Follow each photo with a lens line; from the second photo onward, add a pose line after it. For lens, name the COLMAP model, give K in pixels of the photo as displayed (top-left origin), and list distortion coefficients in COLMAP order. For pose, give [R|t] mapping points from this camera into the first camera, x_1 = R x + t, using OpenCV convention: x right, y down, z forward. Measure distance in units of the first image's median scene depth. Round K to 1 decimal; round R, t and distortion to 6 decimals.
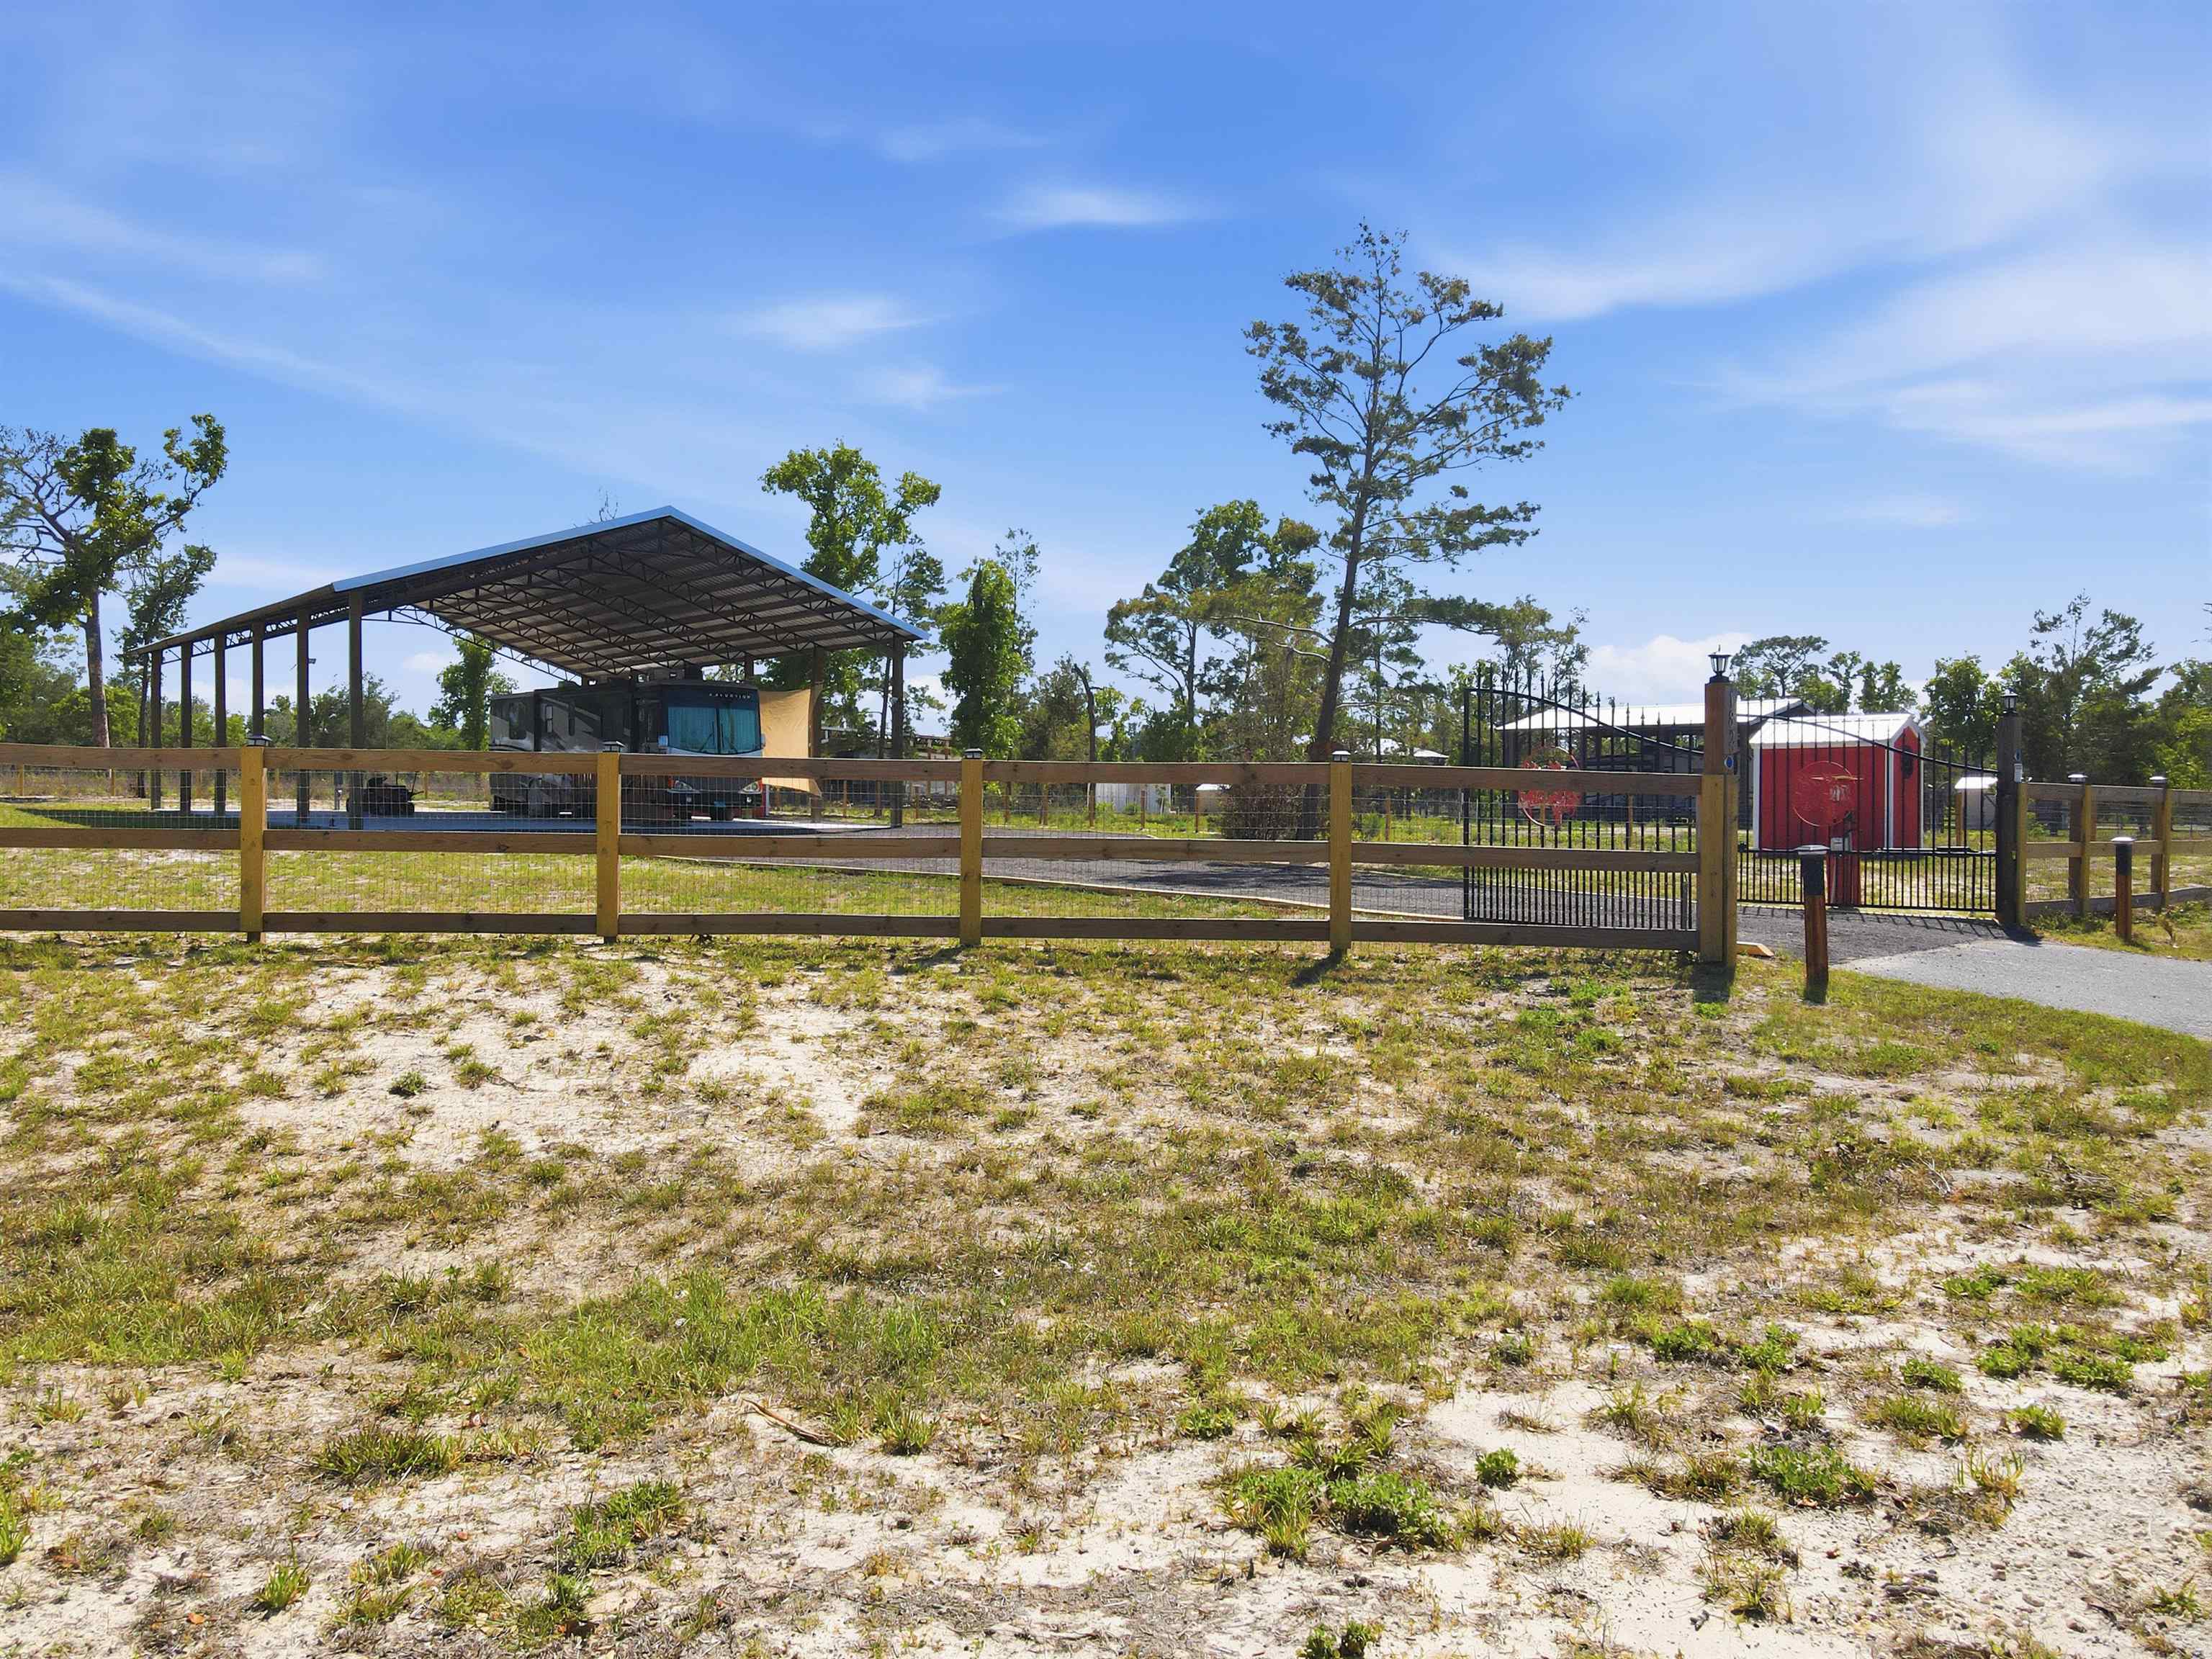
lens RADIAL K [[1624.8, 0, 1102.5], [0, 1624.8, 812.7], [0, 0, 1]] dist [0.004583, 0.020986]
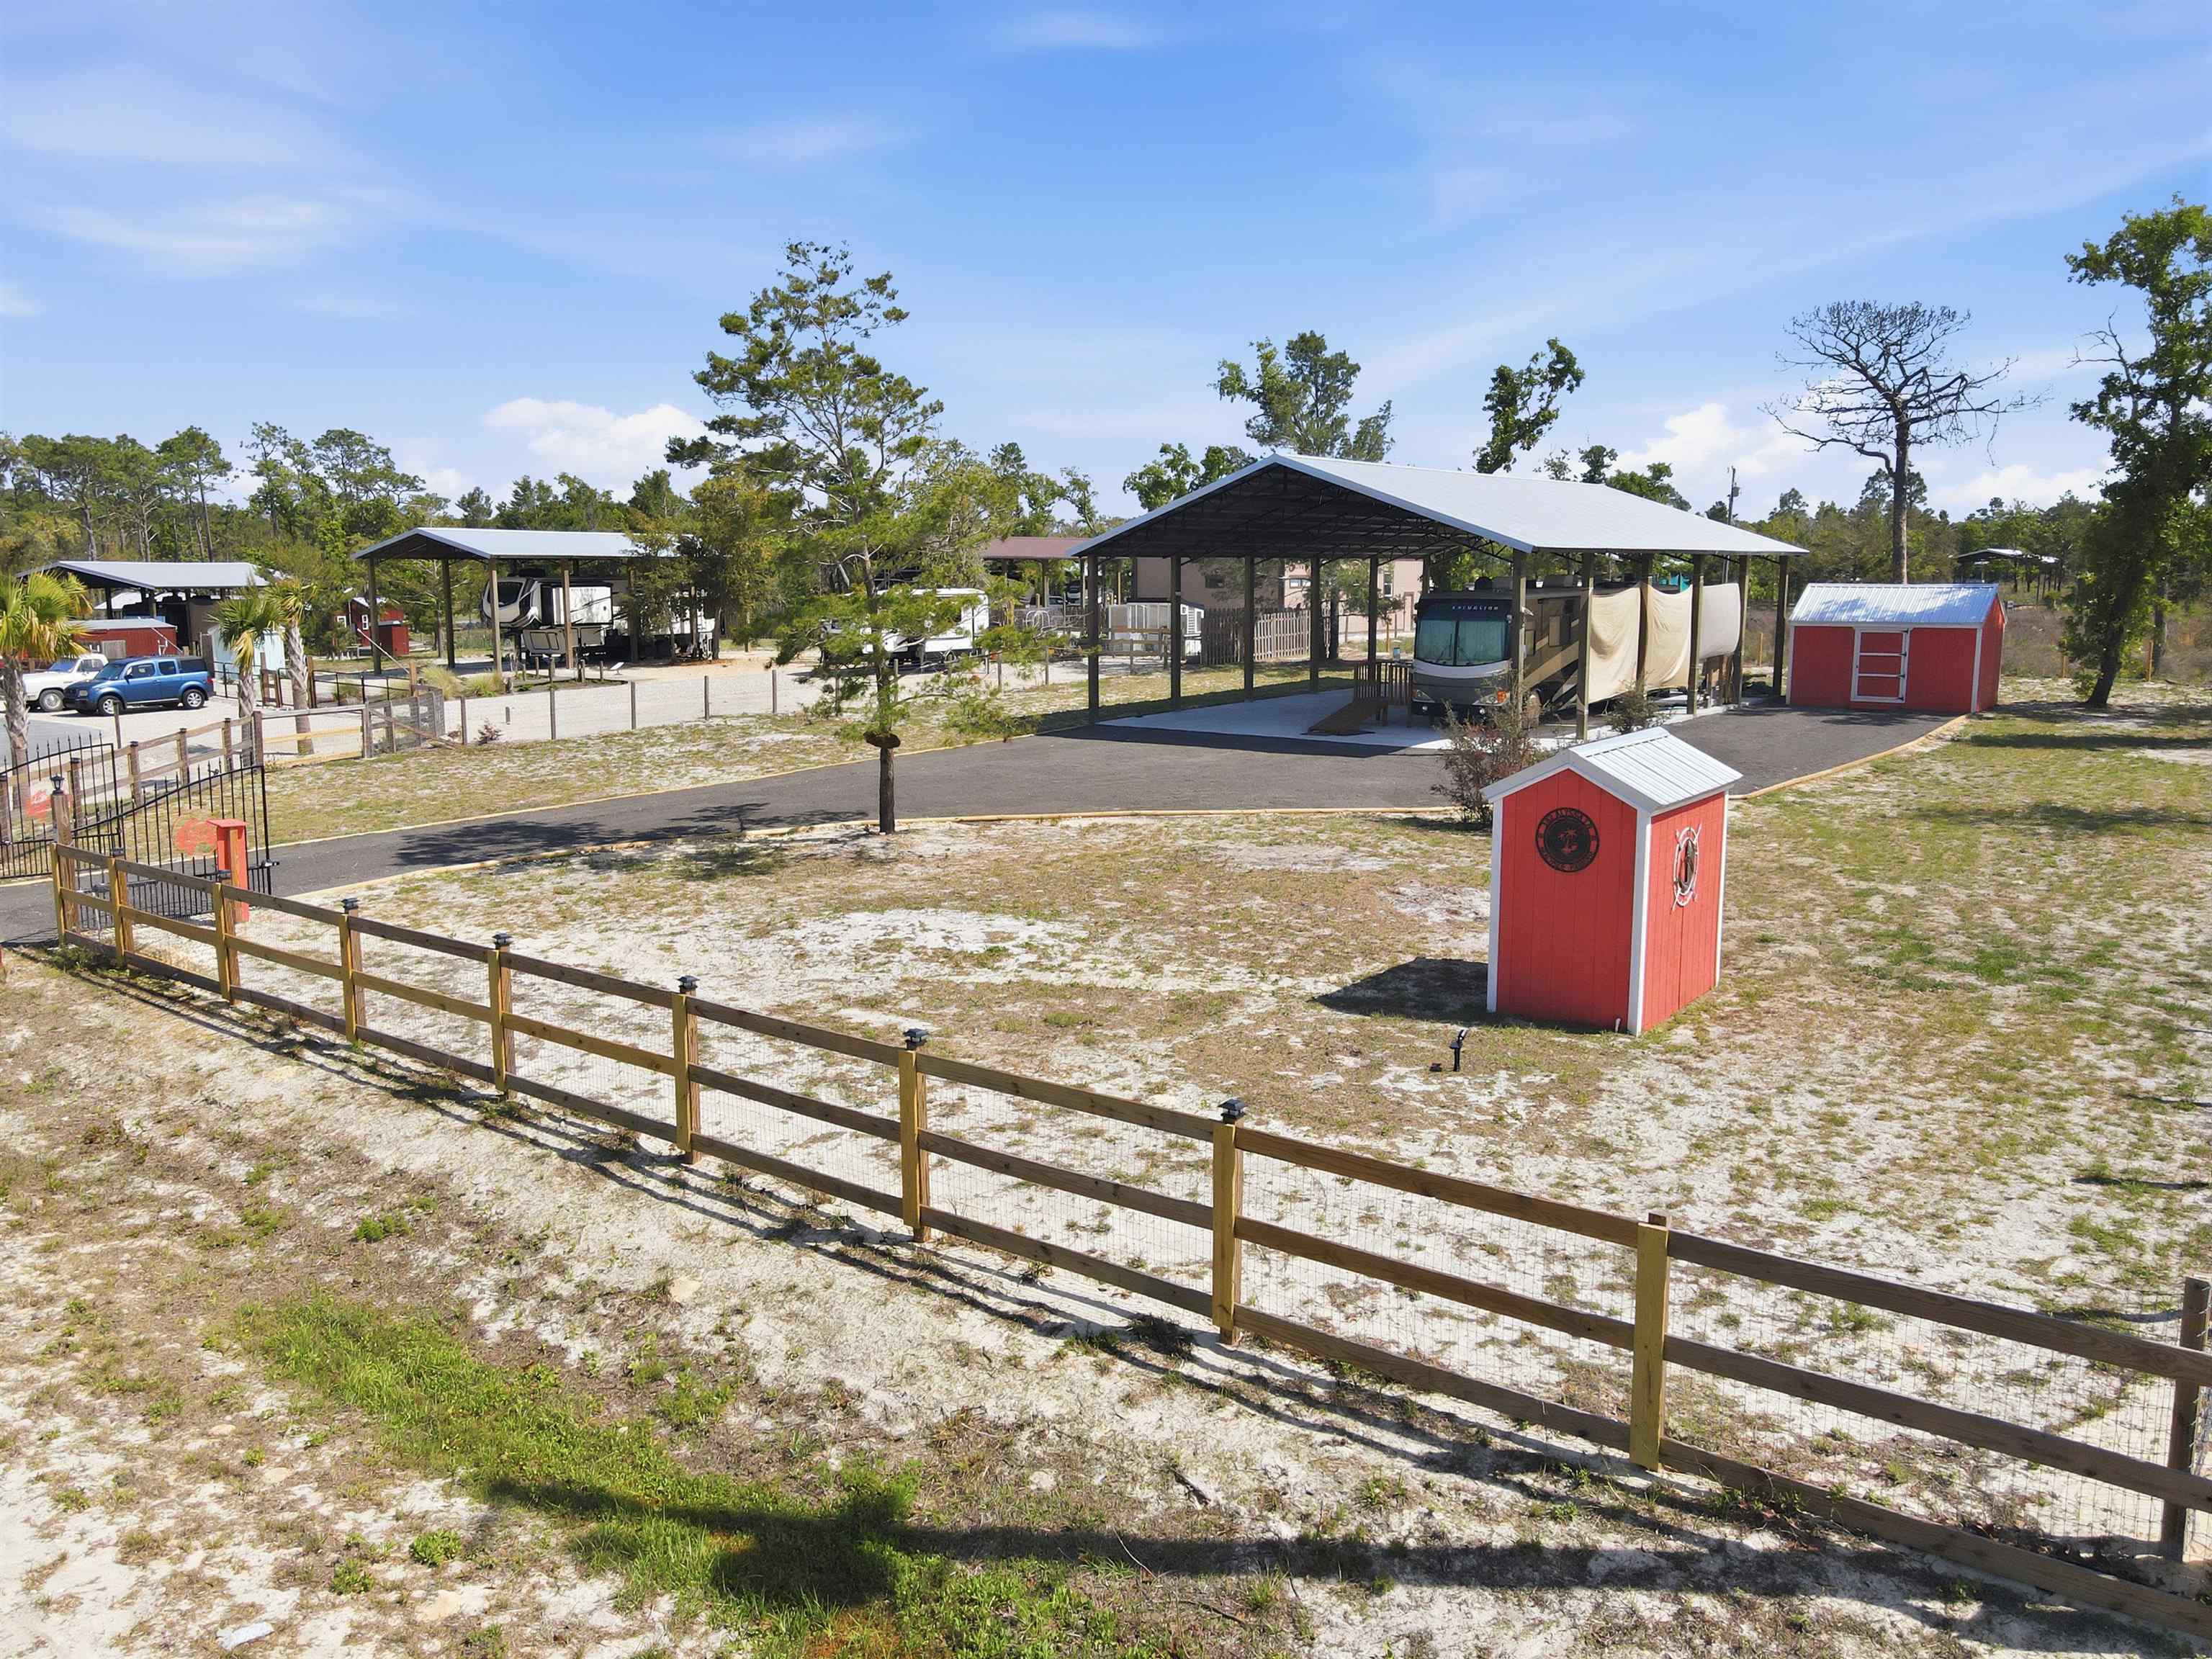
lens RADIAL K [[1624.8, 0, 1093.6], [0, 1624.8, 812.1], [0, 0, 1]] dist [0.004583, 0.020986]
pose [[0.178333, 0.134029, -0.974799, 0.550936], [-0.001175, 0.990708, 0.136001, -0.061994], [0.983970, -0.023108, 0.176833, 0.435211]]
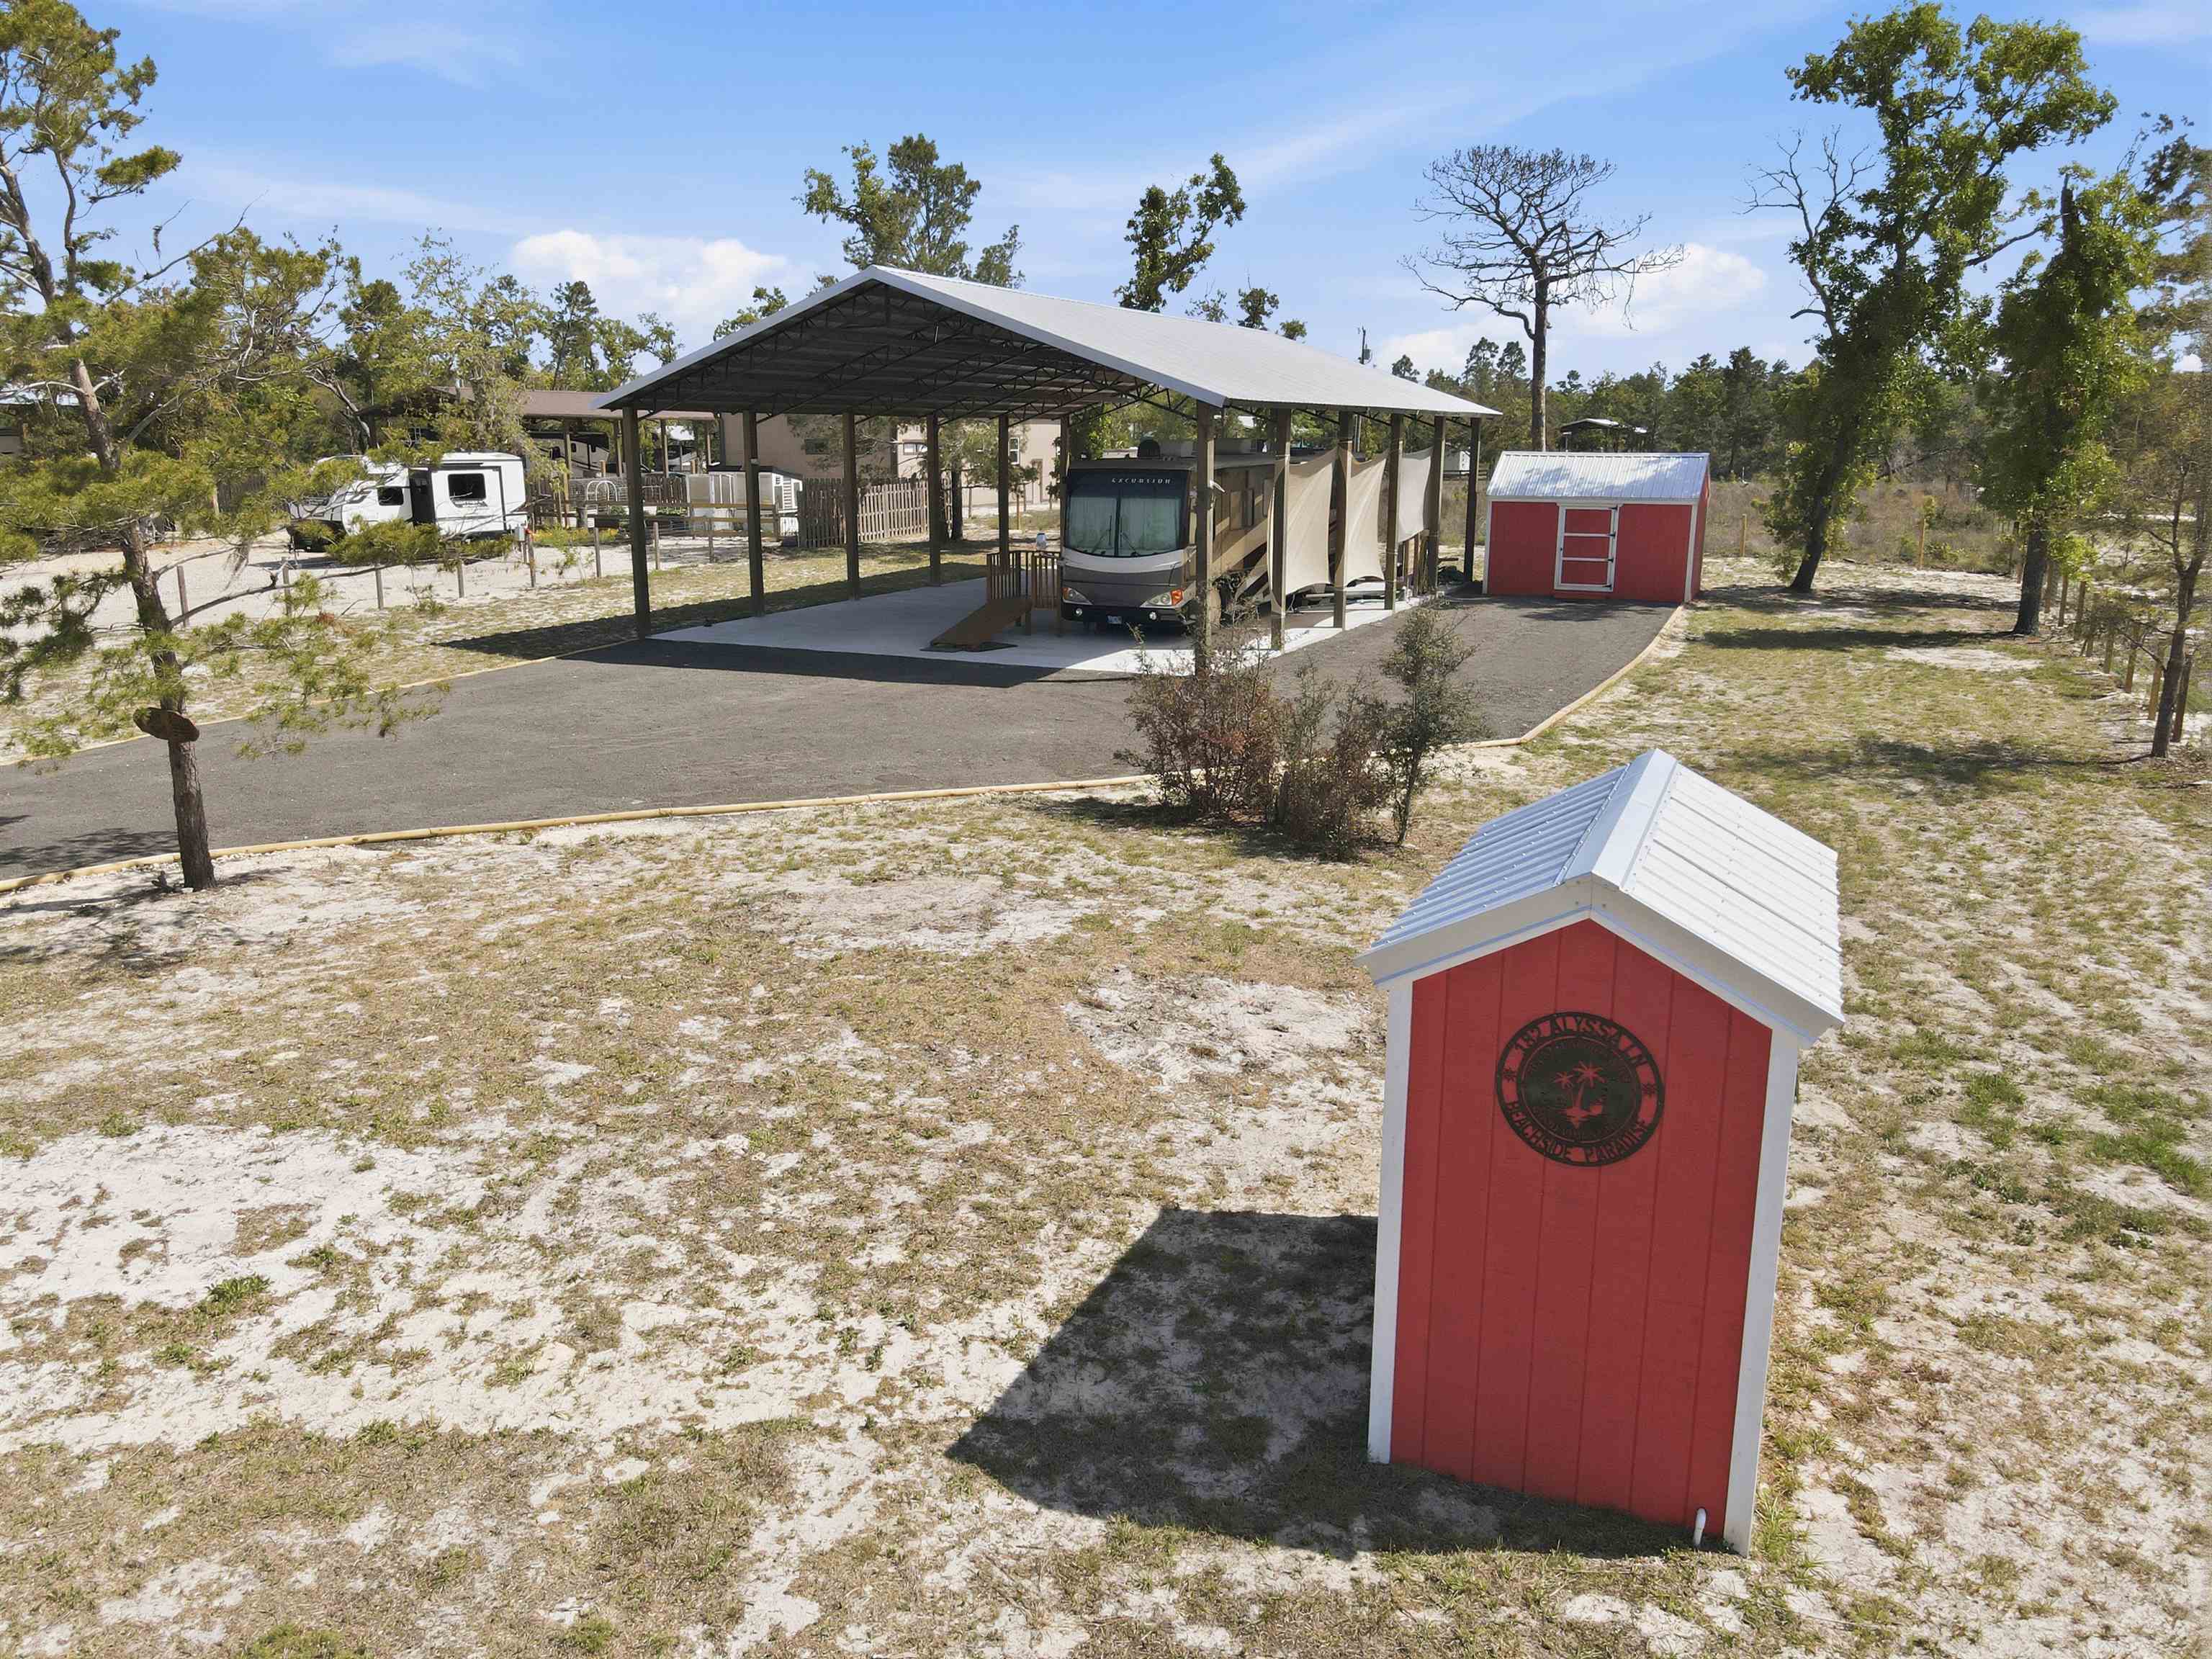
lens RADIAL K [[1624.8, 0, 1093.0], [0, 1624.8, 814.4], [0, 0, 1]] dist [0.004583, 0.020986]
pose [[0.397945, 0.199203, -0.895521, 0.369912], [-0.005074, 0.976604, 0.214985, -0.062064], [0.917395, -0.081008, 0.389646, 0.493907]]
